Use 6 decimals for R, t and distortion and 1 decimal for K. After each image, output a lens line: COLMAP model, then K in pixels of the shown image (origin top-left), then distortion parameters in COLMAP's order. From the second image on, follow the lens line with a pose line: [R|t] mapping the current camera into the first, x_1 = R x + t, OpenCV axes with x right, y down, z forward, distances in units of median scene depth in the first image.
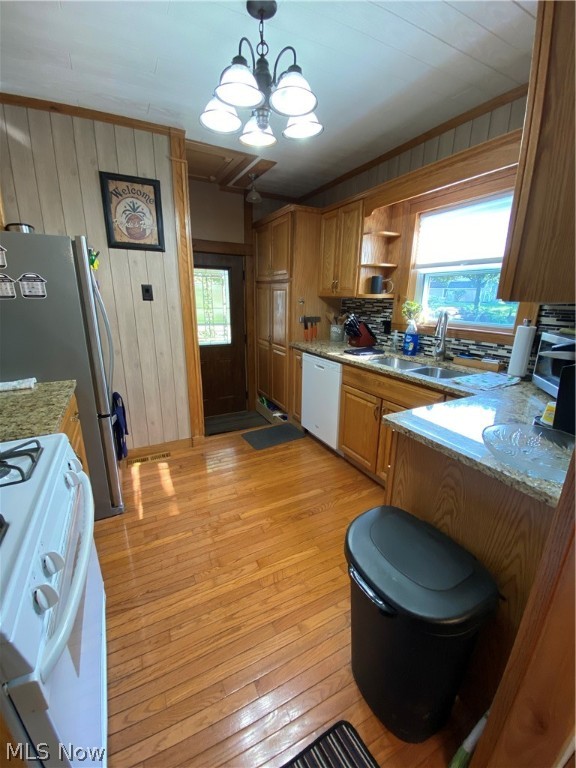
lens RADIAL K [[310.0, 0, 291.1], [0, 310.0, 385.3], [0, 0, 1]] dist [0.028287, -0.022913]
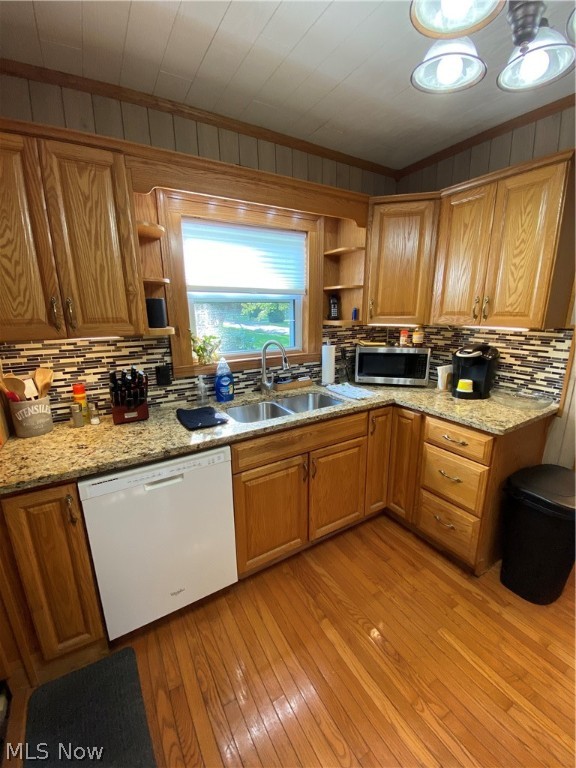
lens RADIAL K [[310.0, 0, 291.1], [0, 310.0, 385.3], [0, 0, 1]] dist [0.028287, -0.022913]
pose [[-0.049748, -0.244999, 0.968246, -0.447575], [0.286222, 0.925288, 0.248835, -0.333205], [-0.956871, 0.289513, 0.024093, 0.965250]]
